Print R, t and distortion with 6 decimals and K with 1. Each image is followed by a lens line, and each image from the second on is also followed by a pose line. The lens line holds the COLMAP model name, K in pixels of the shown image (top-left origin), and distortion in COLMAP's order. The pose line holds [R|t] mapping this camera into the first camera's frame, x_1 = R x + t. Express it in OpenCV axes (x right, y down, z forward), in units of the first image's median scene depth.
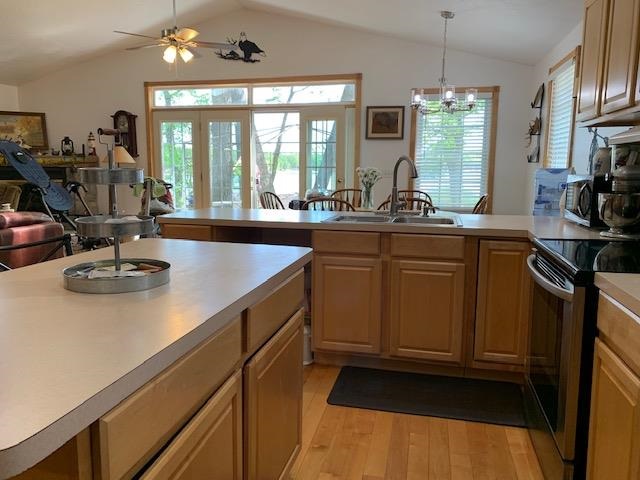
lens RADIAL K [[488.8, 0, 313.9], [0, 488.8, 235.6], [0, 0, 1]] dist [0.035164, -0.059580]
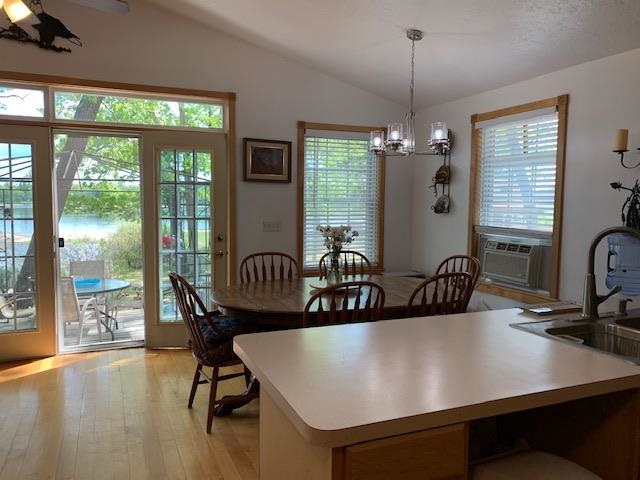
lens RADIAL K [[488.8, 0, 320.5], [0, 488.8, 241.0], [0, 0, 1]] dist [0.035164, -0.059580]
pose [[0.788630, -0.042629, 0.613389, -0.265551], [0.082731, 0.995879, -0.037155, -0.068921], [-0.609277, 0.080048, 0.788906, 0.349614]]
